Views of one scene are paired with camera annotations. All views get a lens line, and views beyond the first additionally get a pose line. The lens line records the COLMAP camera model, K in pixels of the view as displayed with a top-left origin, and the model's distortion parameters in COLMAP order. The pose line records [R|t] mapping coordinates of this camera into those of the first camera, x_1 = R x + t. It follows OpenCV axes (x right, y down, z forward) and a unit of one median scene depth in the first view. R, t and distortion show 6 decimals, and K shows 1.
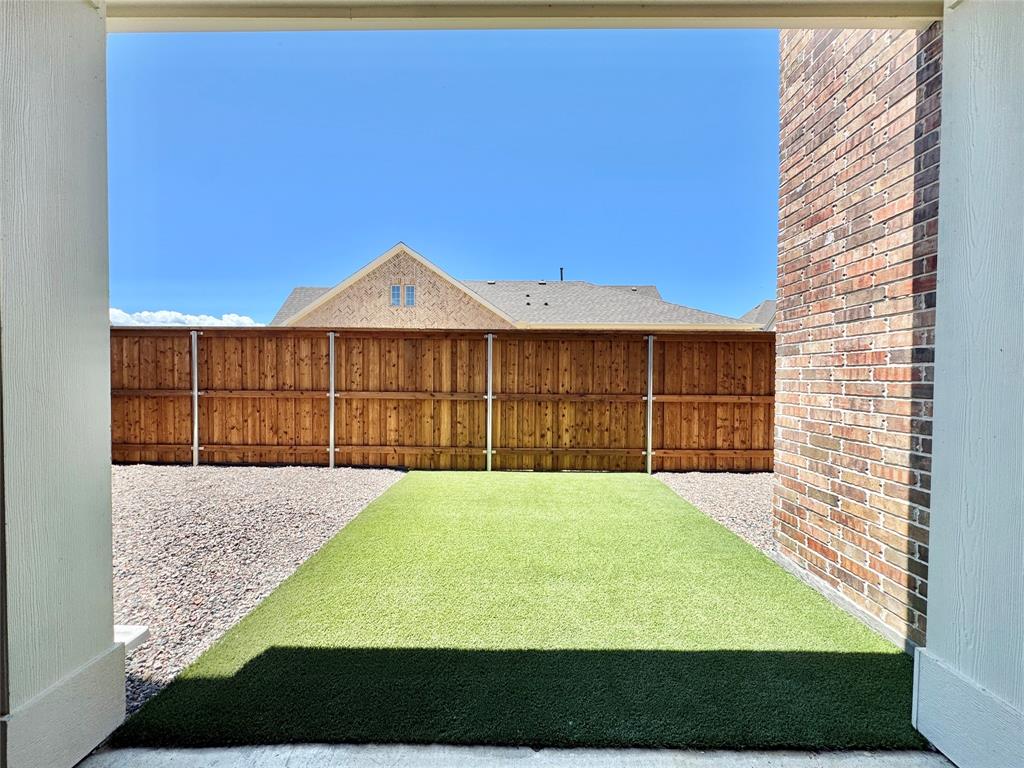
lens RADIAL K [[407.5, 0, 512.0], [0, 407.5, 384.0], [0, 0, 1]] dist [-0.001782, -0.000264]
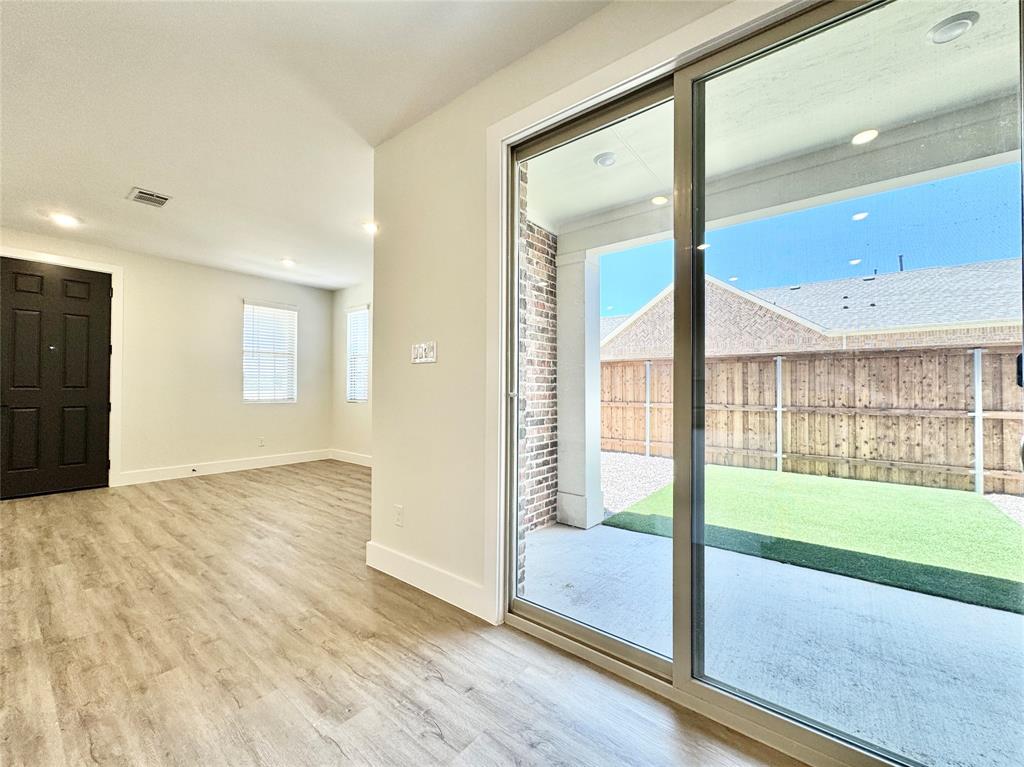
lens RADIAL K [[413.8, 0, 512.0], [0, 413.8, 383.5], [0, 0, 1]] dist [-0.001336, -0.000062]
pose [[0.786711, -0.015071, -0.617137, 0.076024], [-0.007929, 0.999373, -0.034512, 0.004803], [0.617270, 0.032044, 0.786098, -0.425813]]
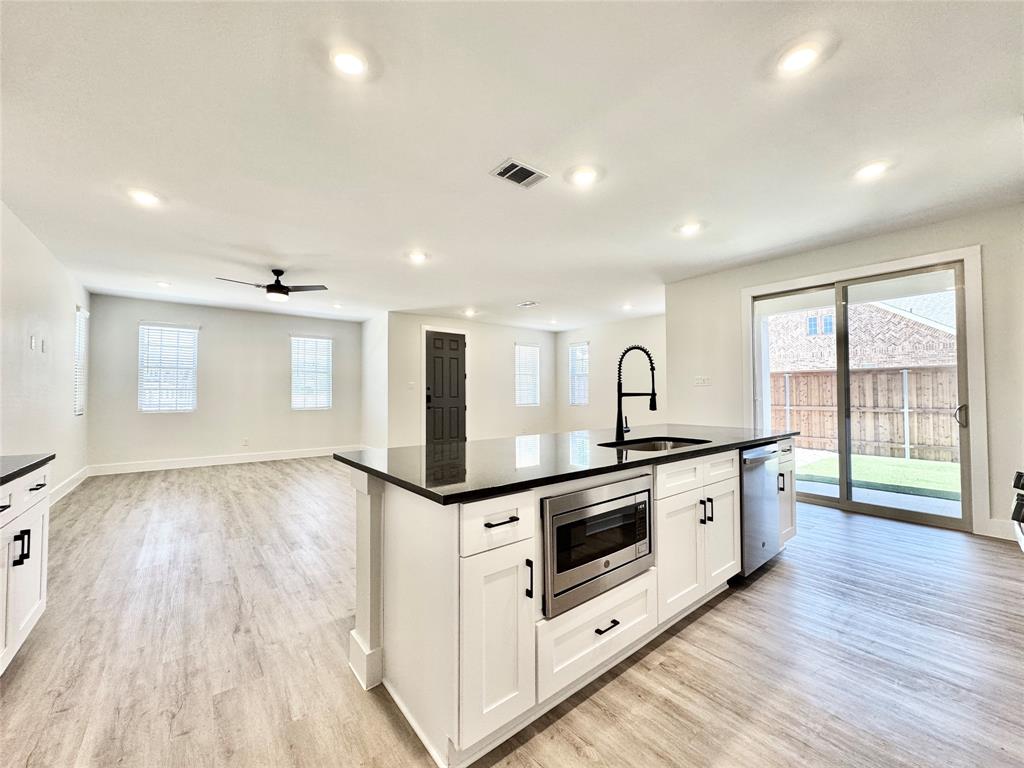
lens RADIAL K [[407.5, 0, 512.0], [0, 407.5, 384.0], [0, 0, 1]] dist [-0.001782, -0.000264]
pose [[0.628643, -0.032781, -0.777003, 0.202888], [-0.005448, 0.998901, -0.046551, 0.011817], [0.777675, 0.033497, 0.627773, -1.110665]]
